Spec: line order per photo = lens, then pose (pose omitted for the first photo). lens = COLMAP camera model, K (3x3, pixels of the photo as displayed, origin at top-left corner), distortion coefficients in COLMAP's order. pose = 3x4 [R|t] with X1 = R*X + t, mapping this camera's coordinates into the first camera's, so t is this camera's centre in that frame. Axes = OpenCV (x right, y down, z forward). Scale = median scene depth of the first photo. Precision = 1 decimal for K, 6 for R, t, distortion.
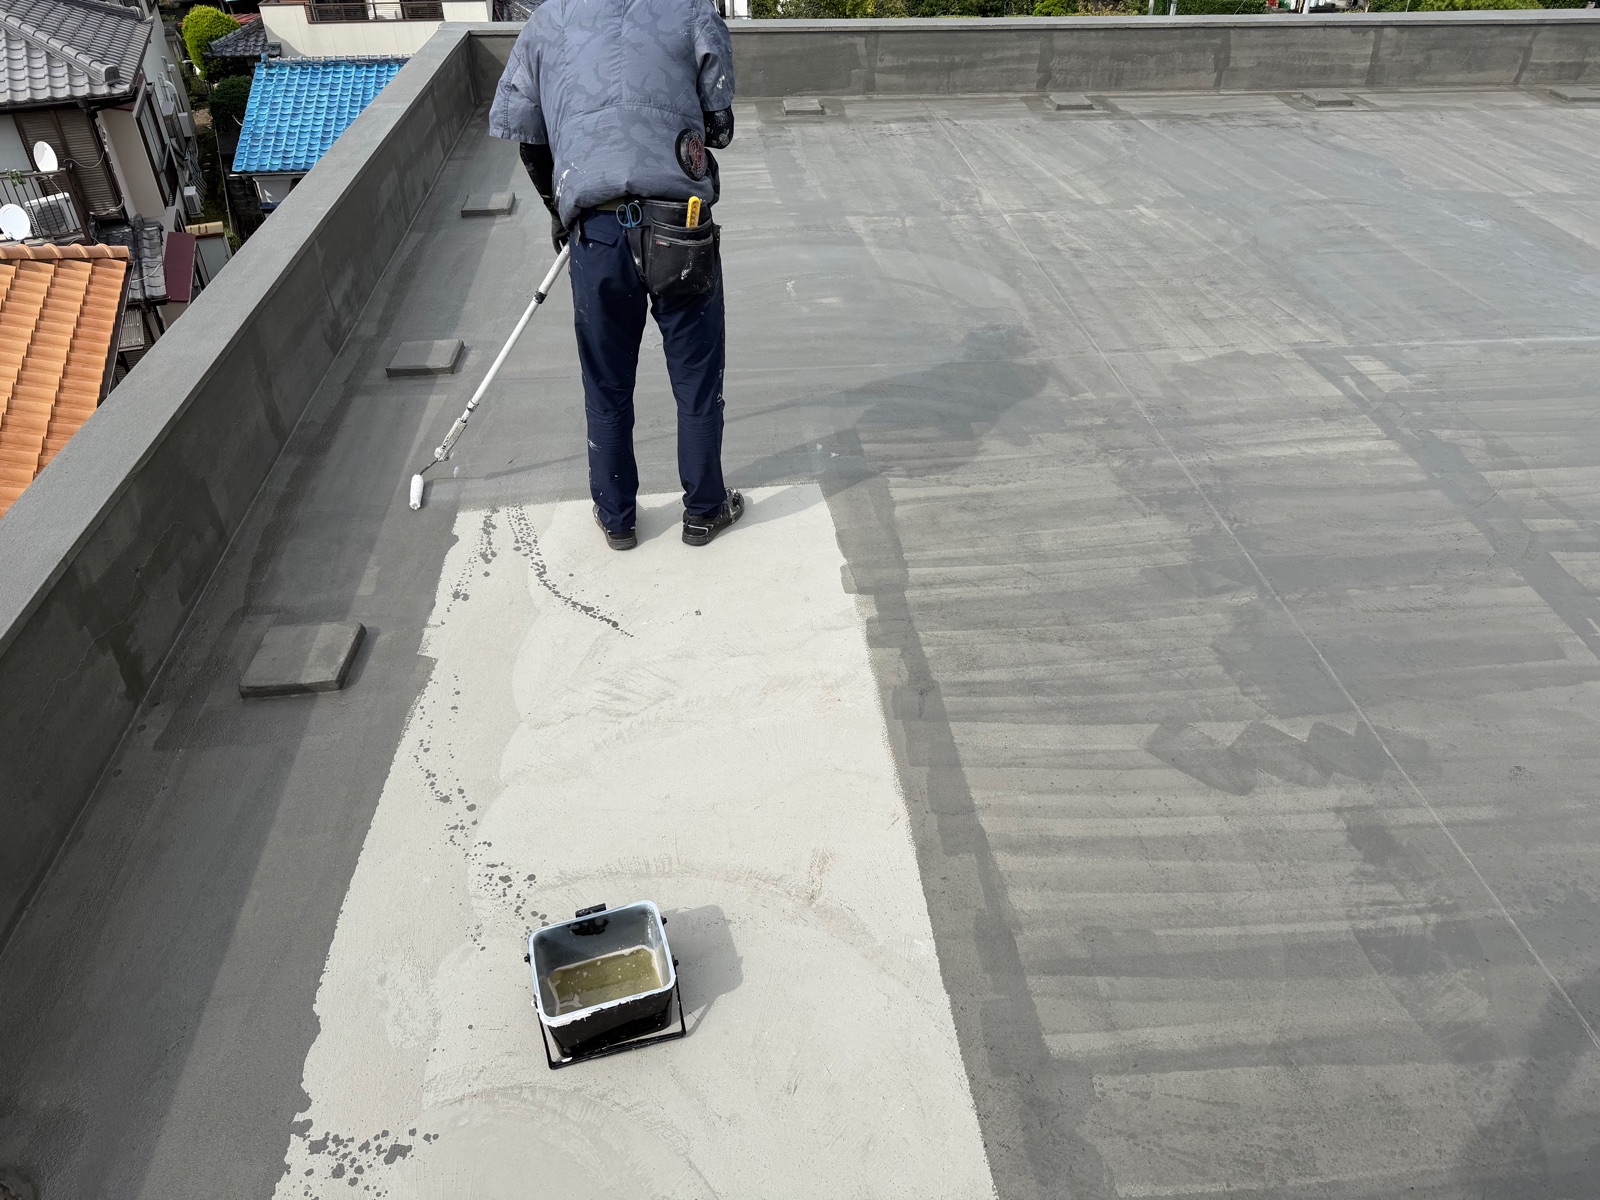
lens RADIAL K [[1131.4, 0, 800.0], [0, 1131.4, 600.0], [0, 0, 1]] dist [0.000110, -0.006560]
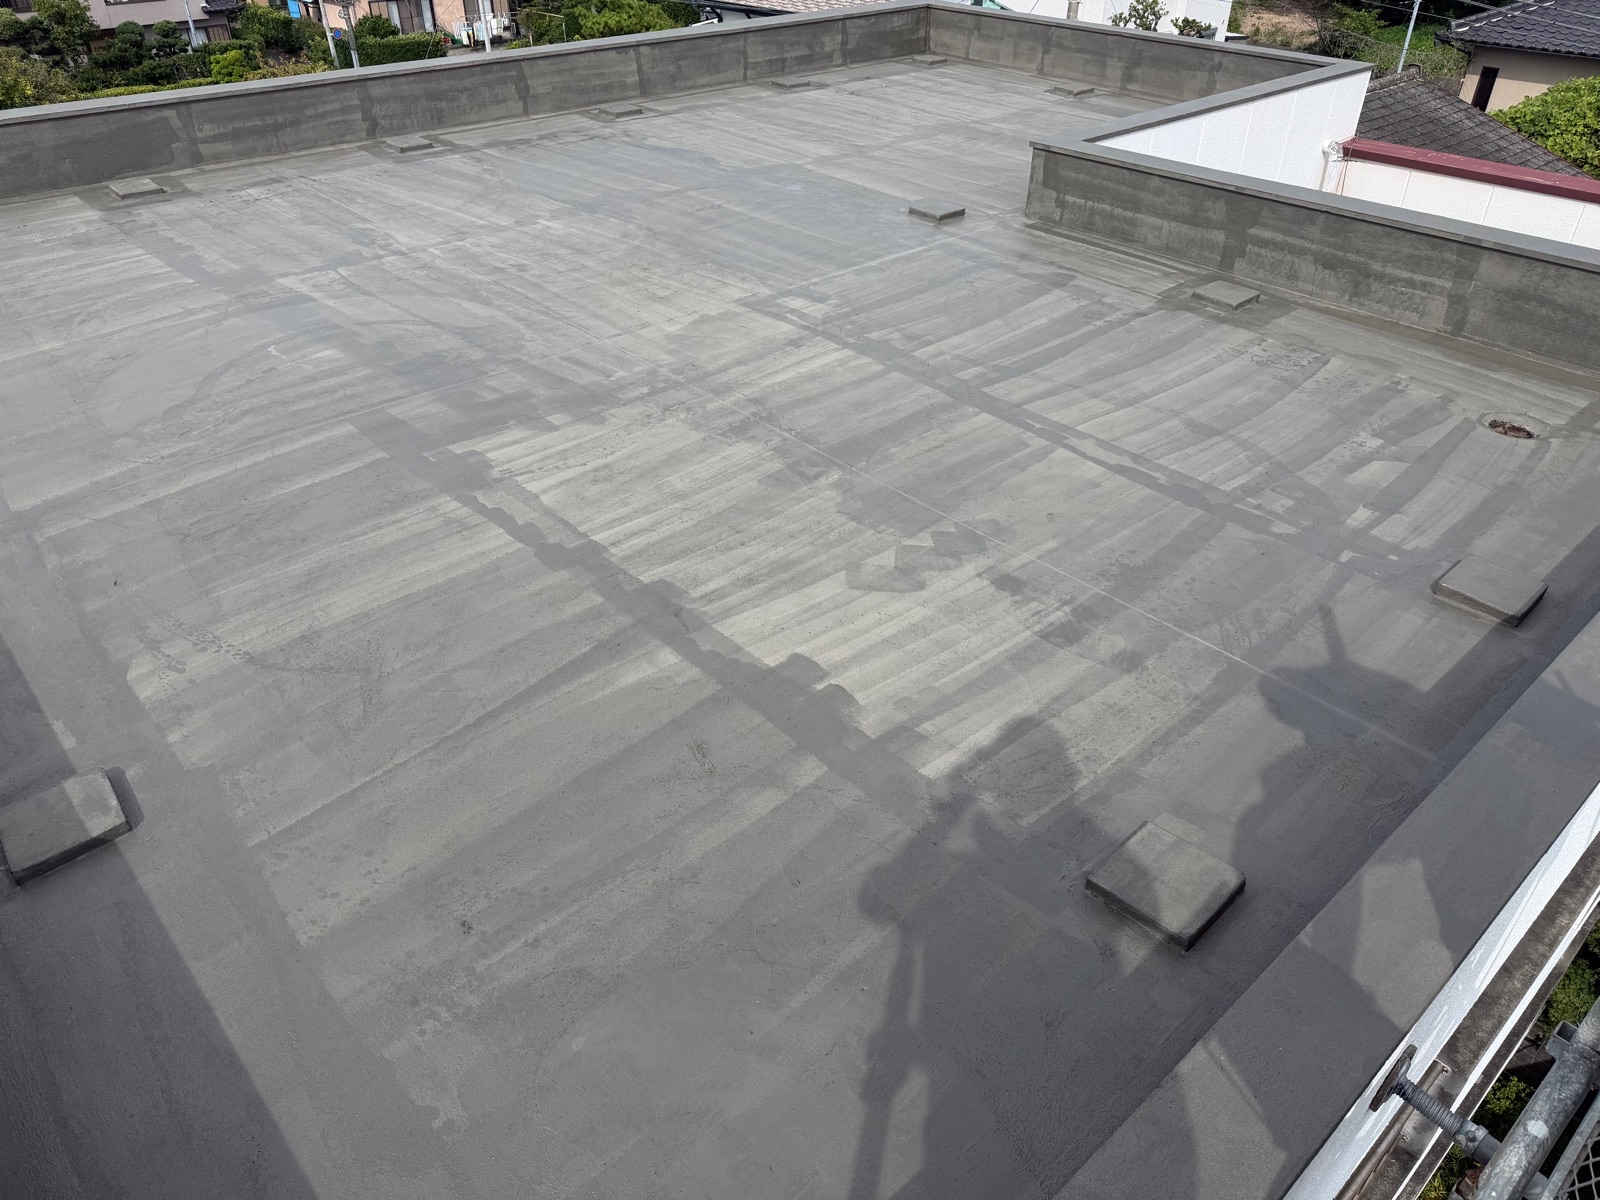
lens RADIAL K [[1131.4, 0, 800.0], [0, 1131.4, 600.0], [0, 0, 1]] dist [0.000110, -0.006560]
pose [[0.800177, -0.337822, 0.495574, -0.139349], [0.350816, 0.933816, 0.070118, 0.011251], [-0.486462, 0.117748, 0.865731, -0.041833]]
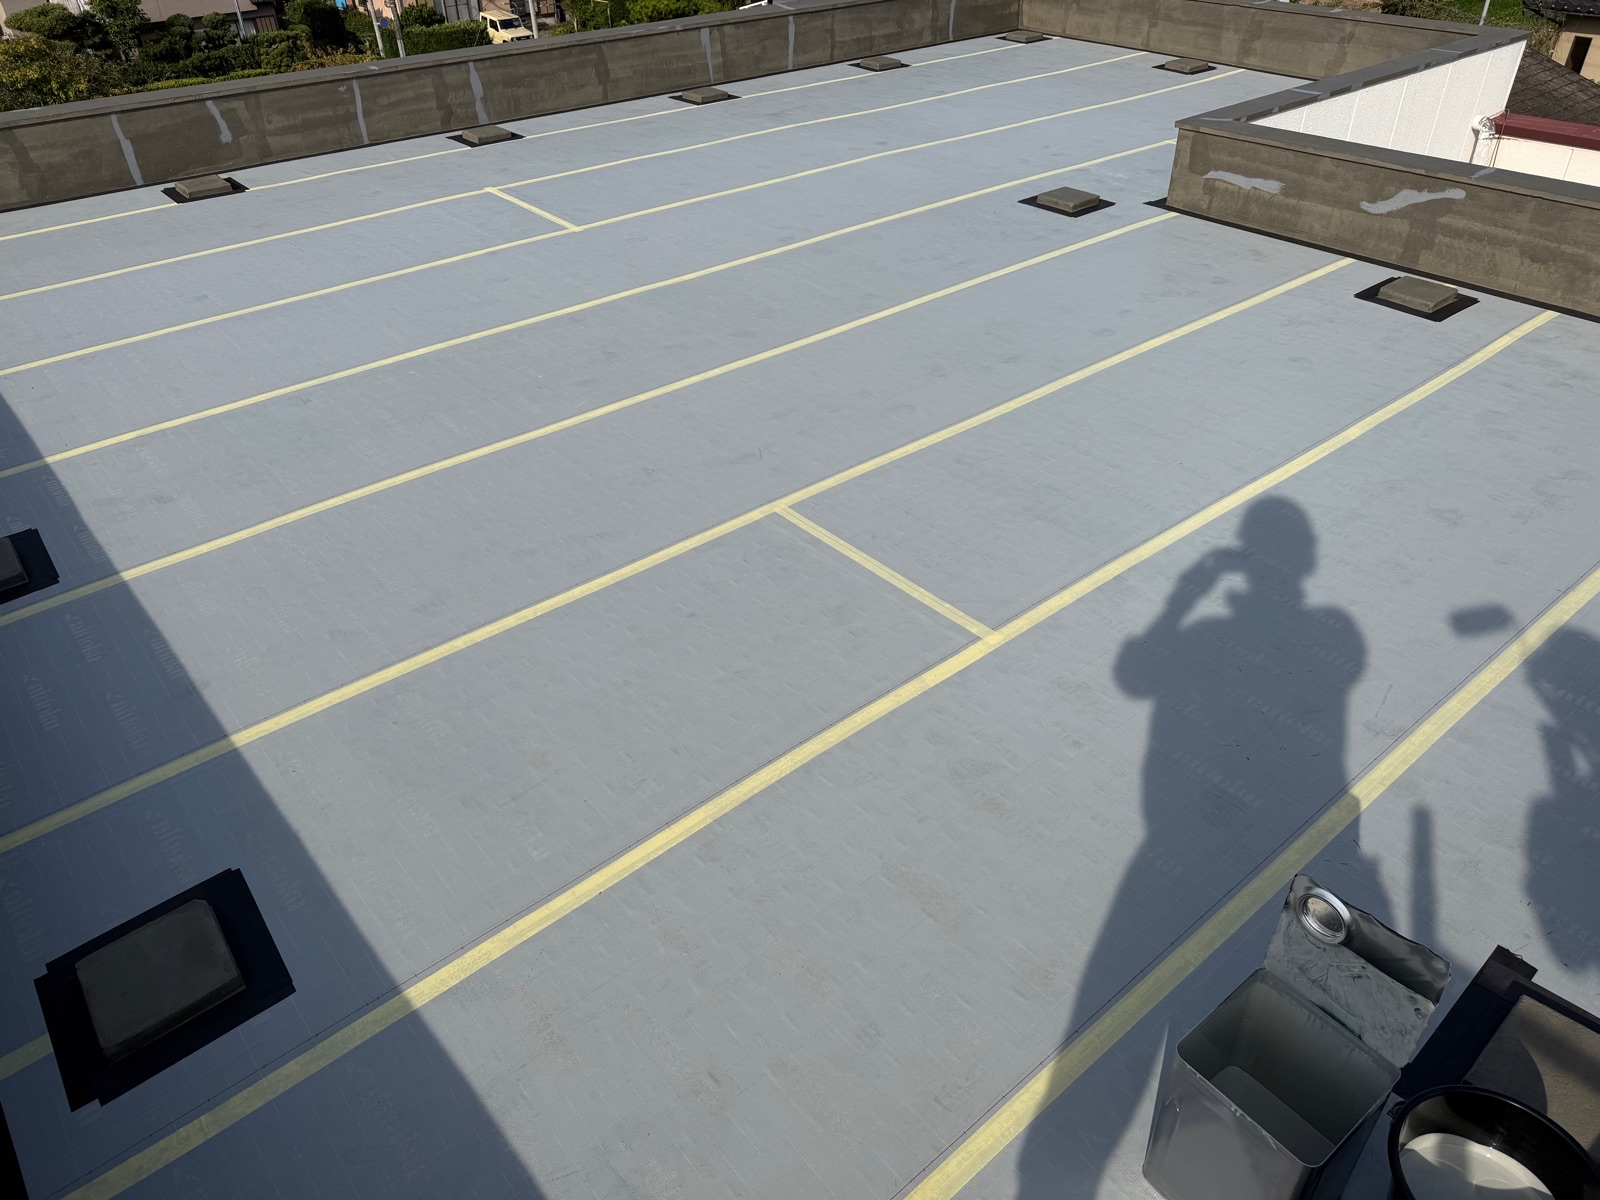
lens RADIAL K [[1135.8, 0, 798.3], [0, 1135.8, 594.0], [0, 0, 1]] dist [0.002062, -0.010981]
pose [[0.817435, -0.340558, 0.464565, -0.140418], [0.352760, 0.933547, 0.063646, -0.032336], [-0.455368, 0.111853, 0.883249, 0.044833]]
